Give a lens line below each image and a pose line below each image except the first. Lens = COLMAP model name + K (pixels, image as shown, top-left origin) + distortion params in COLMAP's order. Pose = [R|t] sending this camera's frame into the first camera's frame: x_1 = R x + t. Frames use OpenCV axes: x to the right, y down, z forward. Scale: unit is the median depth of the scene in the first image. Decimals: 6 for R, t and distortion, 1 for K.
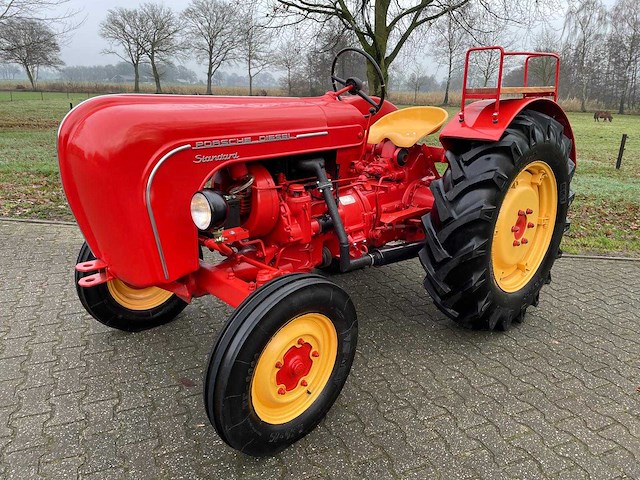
lens RADIAL K [[479.5, 0, 320.8], [0, 479.5, 229.6], [0, 0, 1]] dist [0.091230, -0.114793]
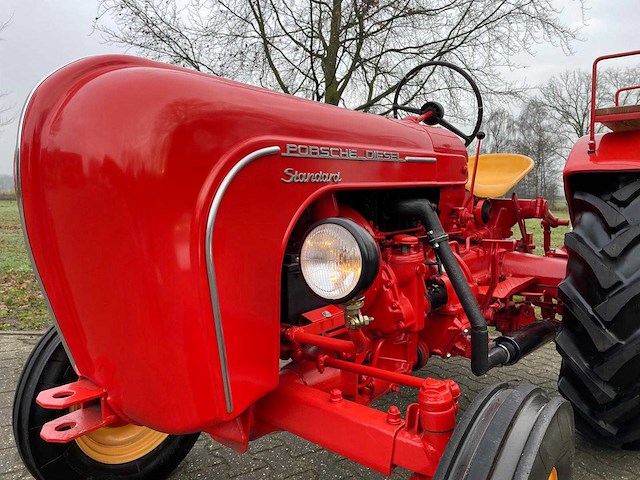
lens RADIAL K [[479.5, 0, 318.2], [0, 479.5, 240.7], [0, 0, 1]] dist [0.091230, -0.114793]
pose [[0.991205, -0.027523, 0.129444, -0.160035], [0.050755, 0.982399, -0.179768, 0.013454], [-0.122218, 0.184757, 0.975155, 0.264763]]
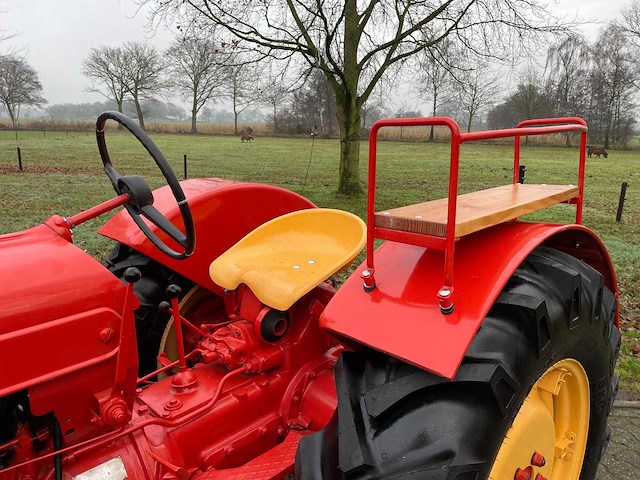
lens RADIAL K [[479.5, 0, 323.0], [0, 479.5, 238.9], [0, 0, 1]] dist [0.091230, -0.114793]
pose [[0.999643, -0.012362, 0.023702, 0.178529], [0.013530, 0.998669, -0.049765, -0.182103], [-0.023055, 0.050068, 0.998480, 0.437212]]
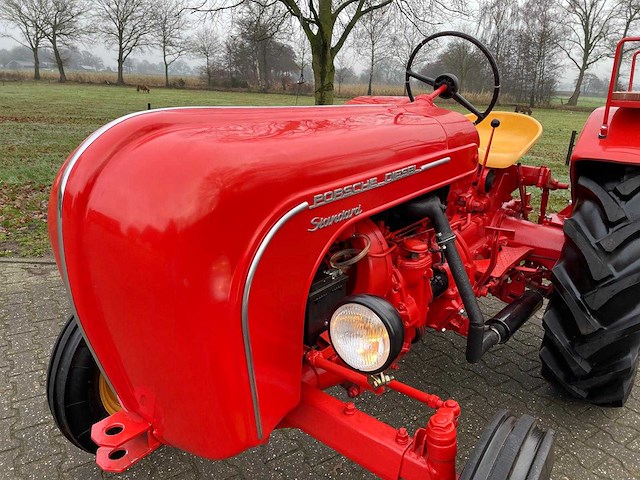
lens RADIAL K [[479.5, 0, 315.9], [0, 479.5, 240.3], [0, 0, 1]] dist [0.091230, -0.114793]
pose [[0.988622, -0.034894, 0.146315, -0.182794], [0.029361, 0.998776, 0.039804, -0.081955], [-0.147525, -0.035055, 0.988437, 0.246642]]
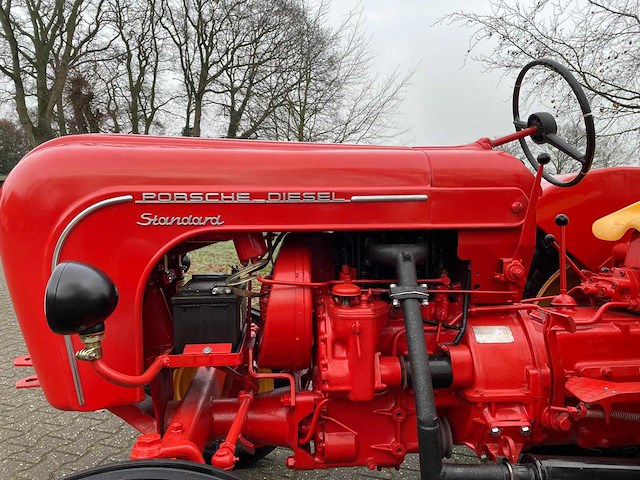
lens RADIAL K [[479.5, 0, 317.6], [0, 479.5, 241.6], [0, 0, 1]] dist [0.091230, -0.114793]
pose [[0.780846, 0.040884, -0.623385, 0.171117], [-0.179369, 0.970514, -0.161025, -0.031351], [0.598420, 0.237551, 0.765155, 0.361096]]
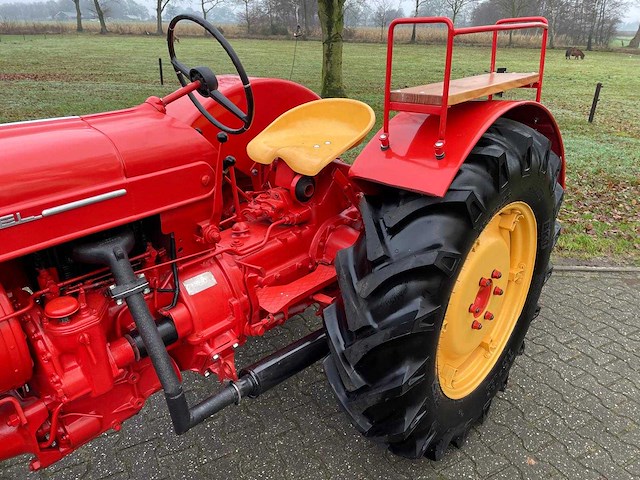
lens RADIAL K [[479.5, 0, 324.2], [0, 479.5, 237.7], [0, 0, 1]] dist [0.091230, -0.114793]
pose [[0.997141, -0.039329, 0.064515, 0.130224], [0.030588, 0.990874, 0.131274, -0.144642], [-0.069089, -0.128925, 0.989245, 0.310517]]
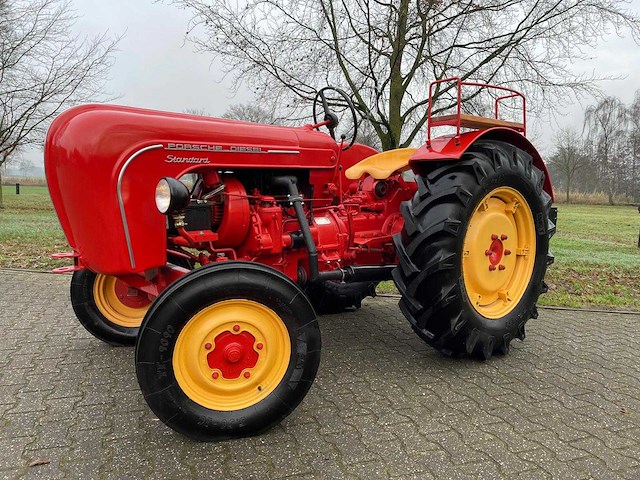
lens RADIAL K [[479.5, 0, 316.6], [0, 479.5, 230.2], [0, 0, 1]] dist [0.091230, -0.114793]
pose [[0.997822, 0.004595, -0.065798, 0.084989], [-0.016973, 0.981864, -0.188824, 0.118806], [0.063737, 0.189529, 0.979804, -0.017167]]
